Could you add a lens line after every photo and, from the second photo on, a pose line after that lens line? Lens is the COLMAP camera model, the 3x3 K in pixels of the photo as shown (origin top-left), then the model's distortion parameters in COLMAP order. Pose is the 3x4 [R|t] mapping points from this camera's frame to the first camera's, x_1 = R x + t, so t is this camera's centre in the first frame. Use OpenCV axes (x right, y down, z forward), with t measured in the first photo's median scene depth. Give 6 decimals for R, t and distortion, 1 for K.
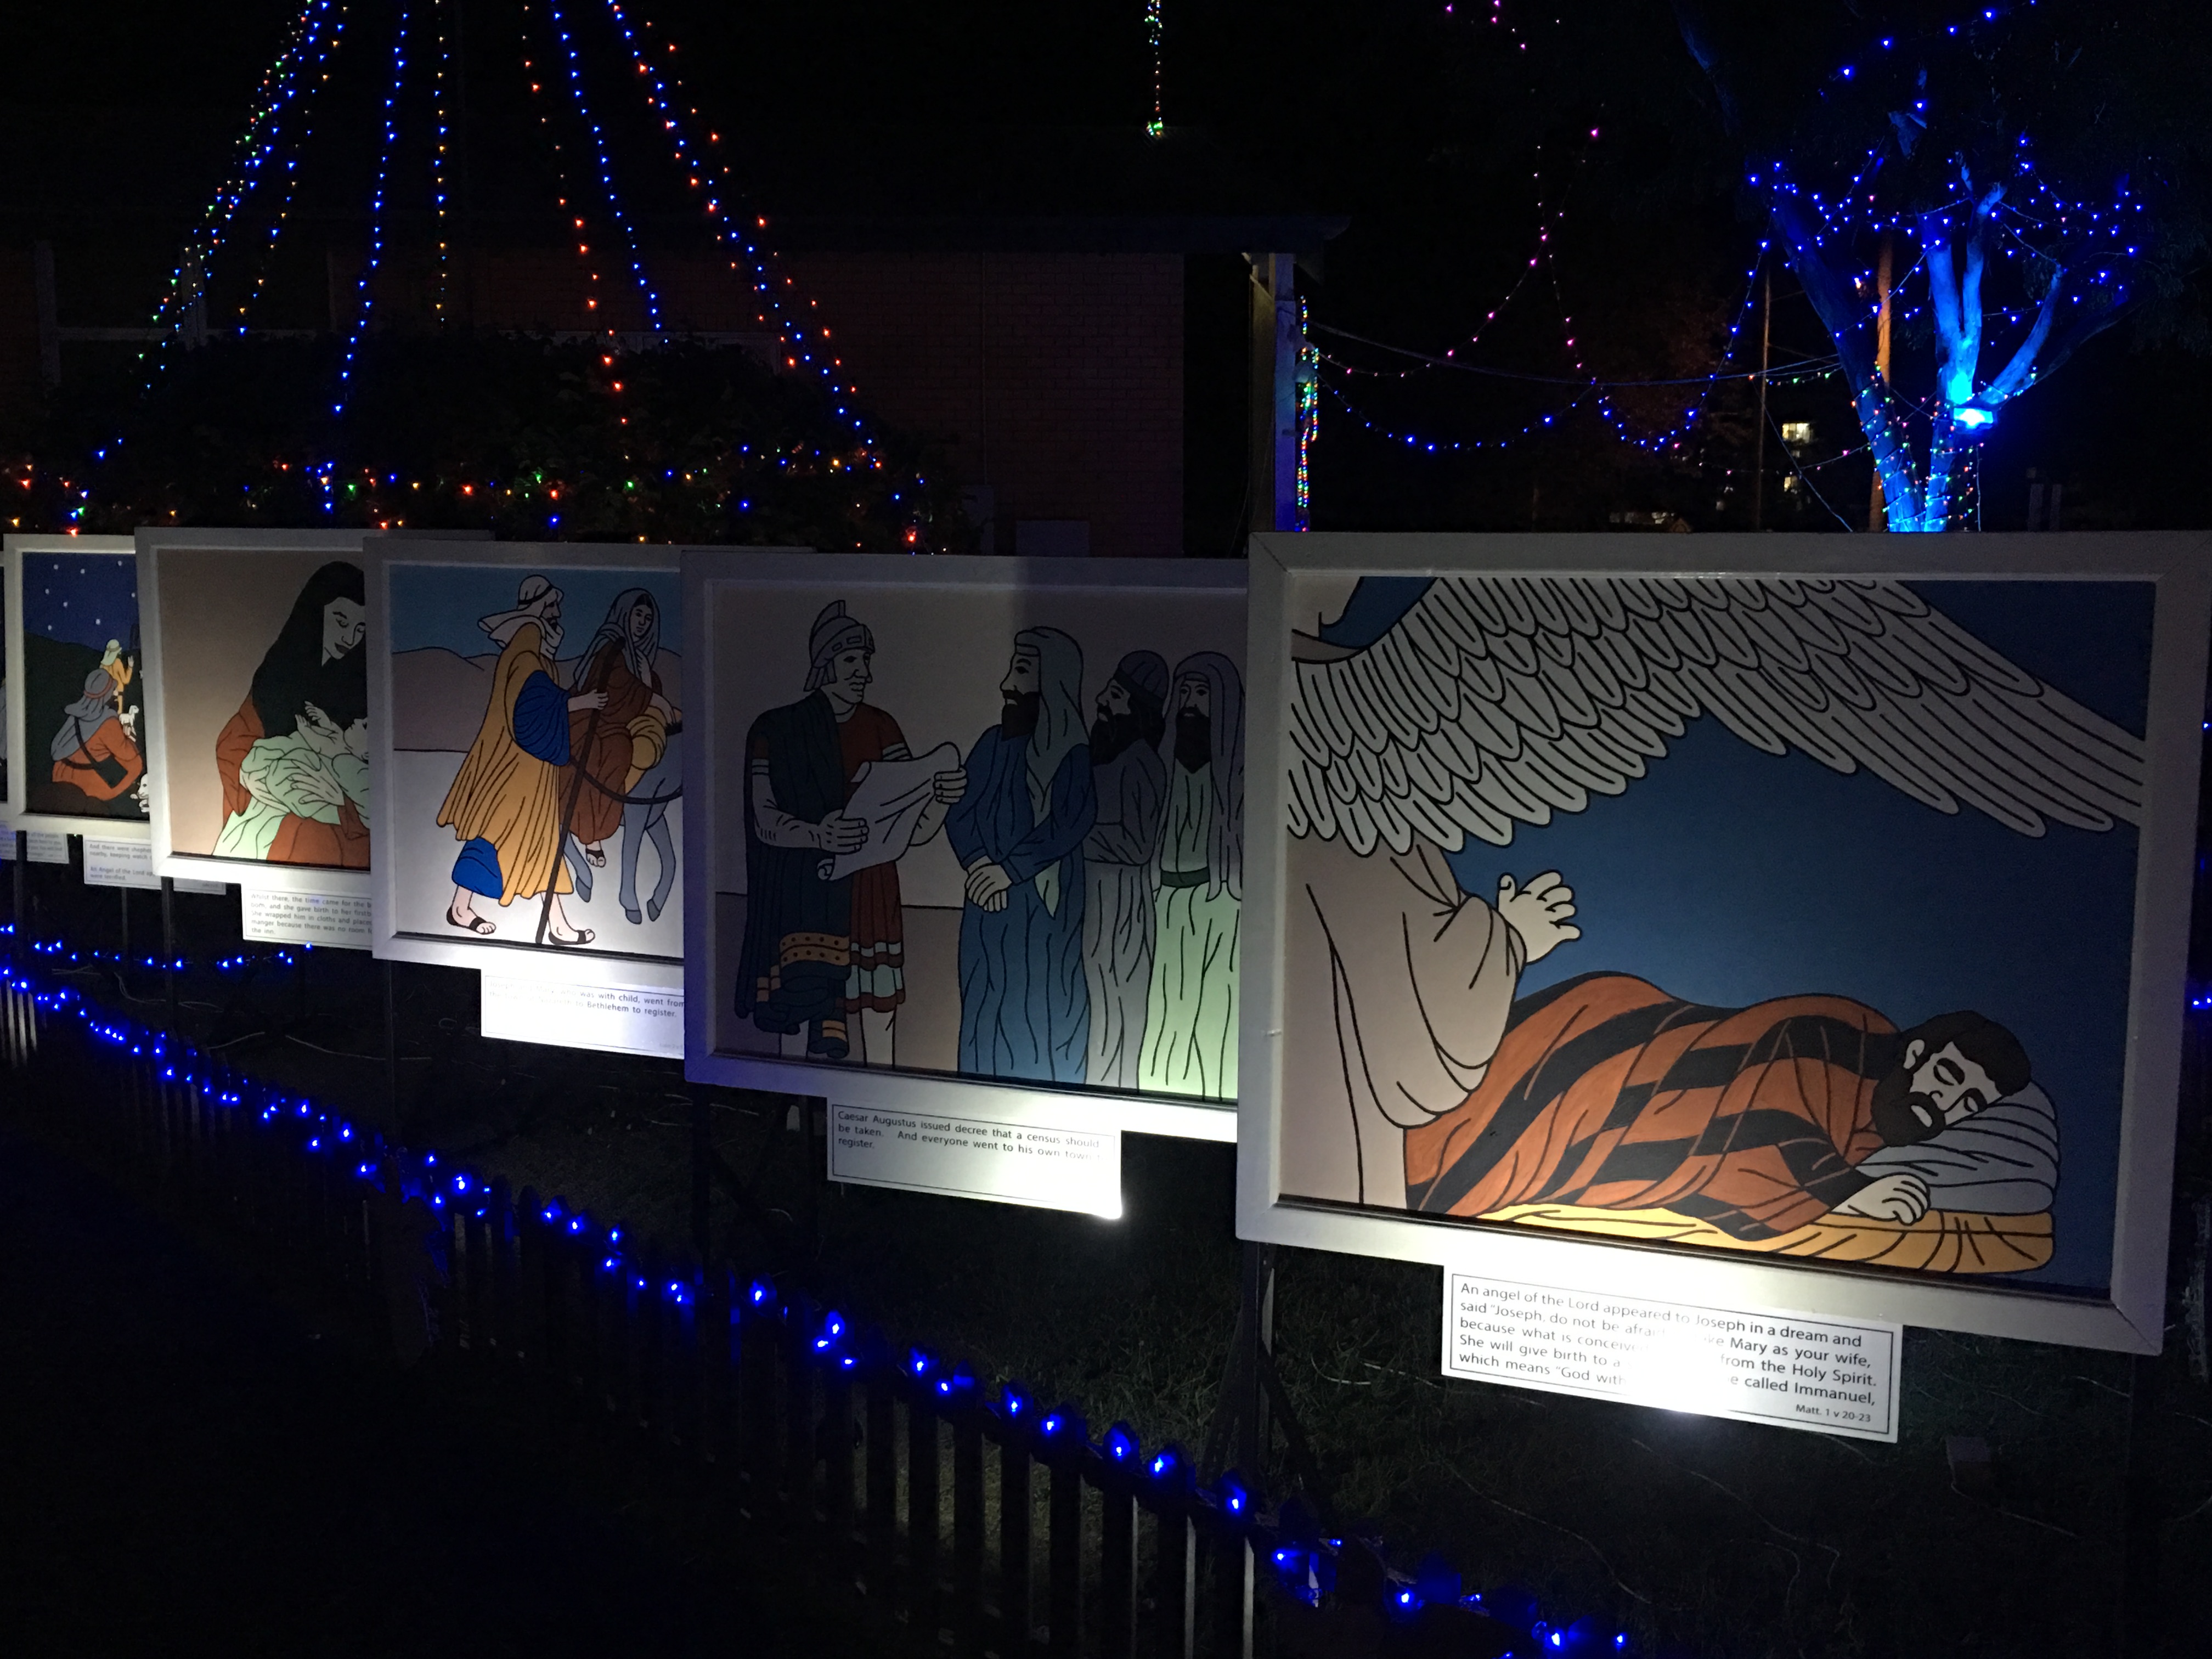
lens RADIAL K [[2219.2, 0, 1110.8], [0, 2219.2, 814.1], [0, 0, 1]] dist [0.062379, -0.057994]
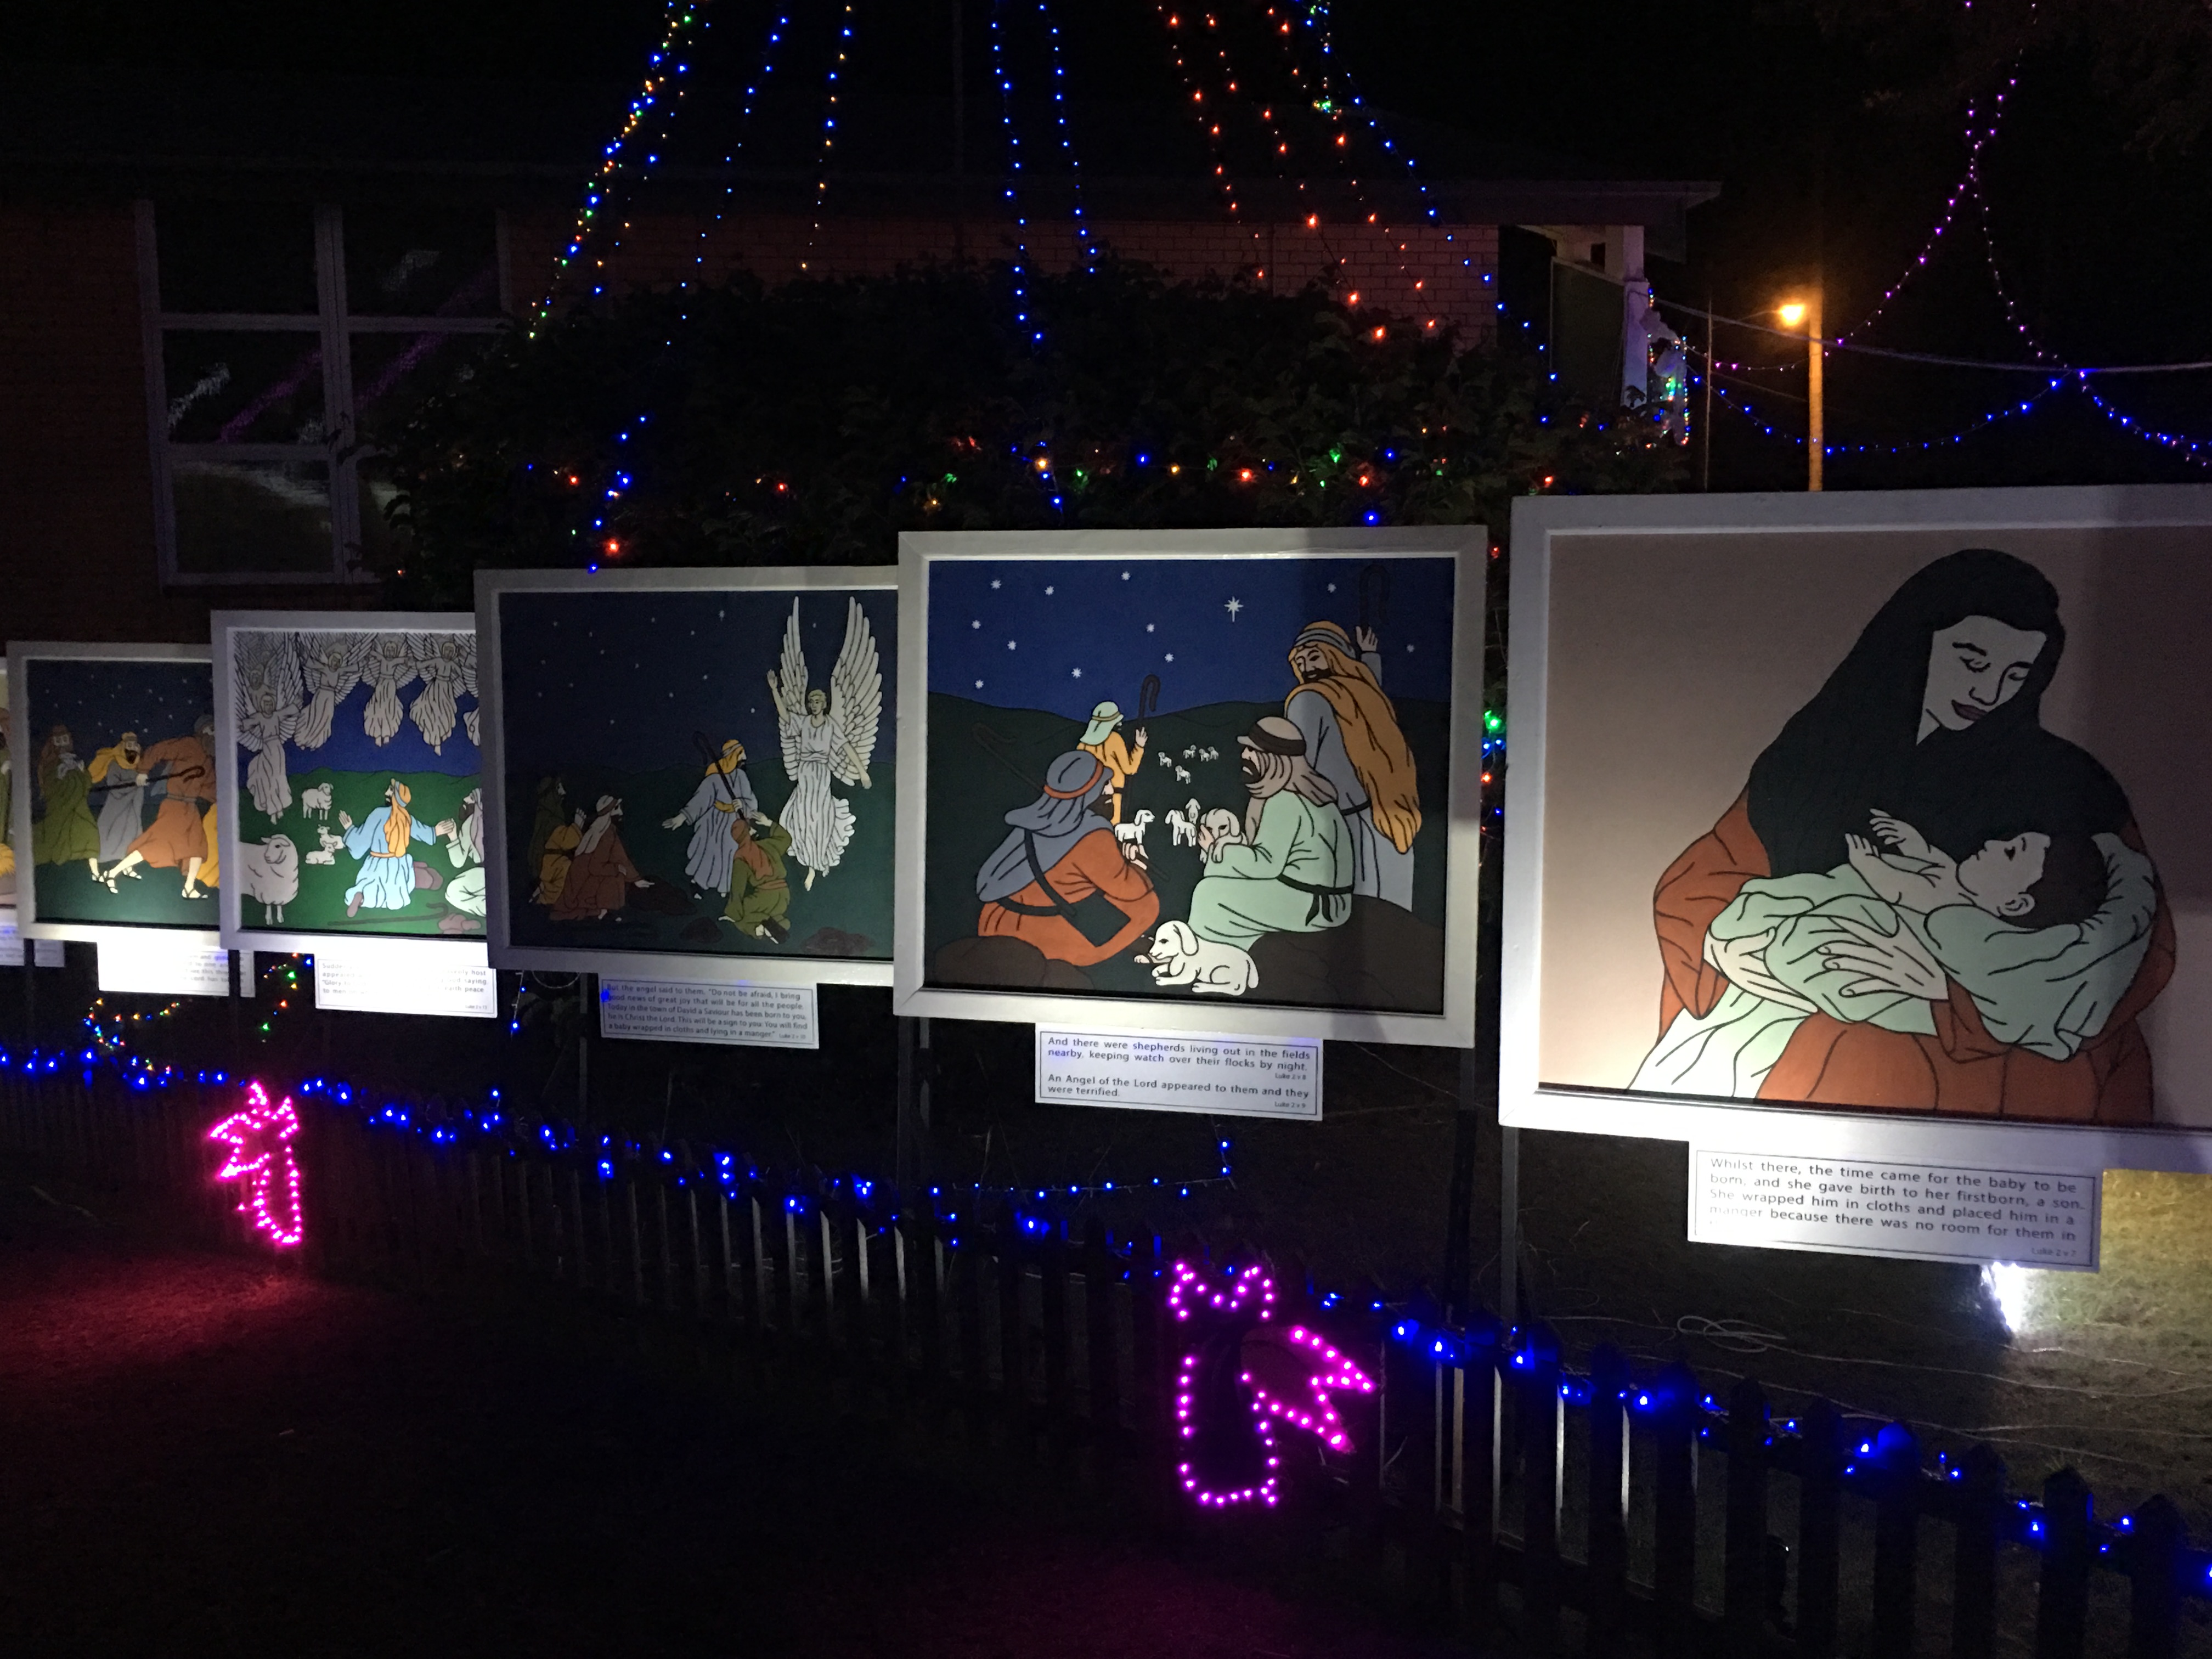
lens RADIAL K [[2219.2, 0, 1110.8], [0, 2219.2, 814.1], [0, 0, 1]] dist [0.062379, -0.057994]
pose [[0.995089, -0.020099, 0.096923, -0.583548], [0.021923, 0.999601, -0.017790, -0.042696], [-0.096527, 0.019827, 0.995133, 0.467580]]
